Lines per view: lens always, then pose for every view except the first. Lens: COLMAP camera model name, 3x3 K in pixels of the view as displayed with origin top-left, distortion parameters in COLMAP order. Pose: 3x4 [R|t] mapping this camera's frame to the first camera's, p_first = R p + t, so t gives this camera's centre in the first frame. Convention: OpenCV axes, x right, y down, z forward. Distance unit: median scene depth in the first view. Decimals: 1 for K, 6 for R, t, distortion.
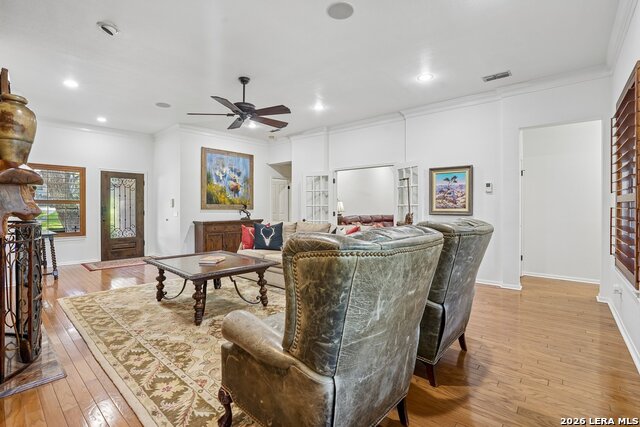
lens RADIAL K [[293.4, 0, 322.5], [0, 293.4, 210.9], [0, 0, 1]] dist [-0.038919, 0.006395]
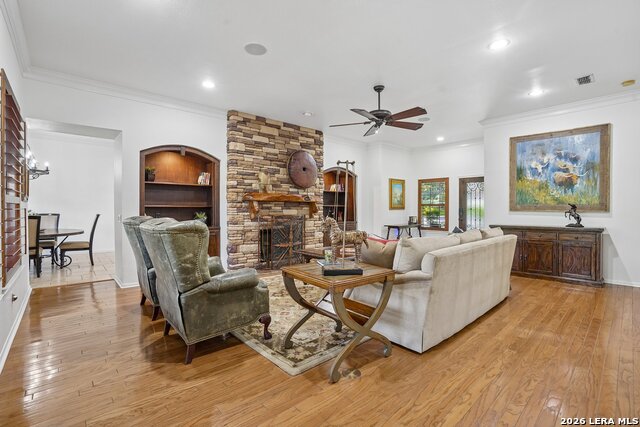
lens RADIAL K [[293.4, 0, 323.6], [0, 293.4, 208.8], [0, 0, 1]] dist [-0.038919, 0.006395]
pose [[-0.119820, 0.001411, -0.992795, 0.463441], [-0.014676, 0.999887, 0.003192, -0.006012], [0.992687, 0.014952, -0.119786, 0.527130]]
